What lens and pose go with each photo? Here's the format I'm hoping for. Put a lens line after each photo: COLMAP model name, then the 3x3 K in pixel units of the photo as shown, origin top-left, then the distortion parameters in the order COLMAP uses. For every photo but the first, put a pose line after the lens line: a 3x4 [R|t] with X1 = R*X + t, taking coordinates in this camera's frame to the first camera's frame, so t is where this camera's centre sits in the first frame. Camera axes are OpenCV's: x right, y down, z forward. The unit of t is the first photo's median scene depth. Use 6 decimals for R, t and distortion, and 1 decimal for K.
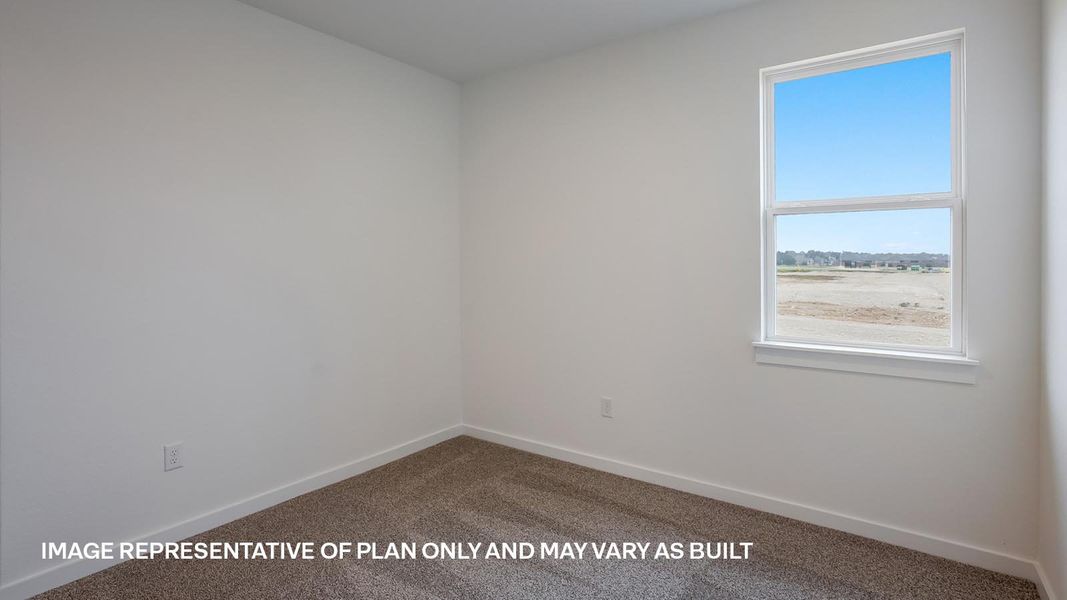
lens RADIAL K [[513.8, 0, 536.1], [0, 513.8, 291.9], [0, 0, 1]] dist [-0.010047, 0.000592]
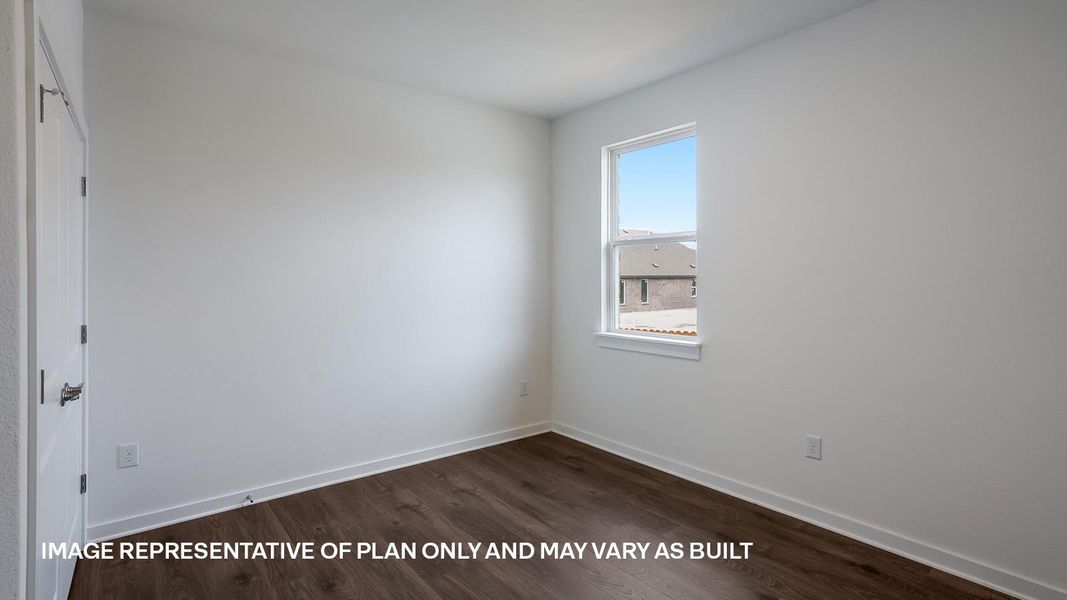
lens RADIAL K [[513.8, 0, 536.1], [0, 513.8, 291.9], [0, 0, 1]] dist [-0.010047, 0.000592]
pose [[0.969124, 0.008567, -0.246424, 0.605030], [-0.014344, 0.999663, -0.021658, 0.016332], [0.246155, 0.024524, 0.968920, -0.452760]]
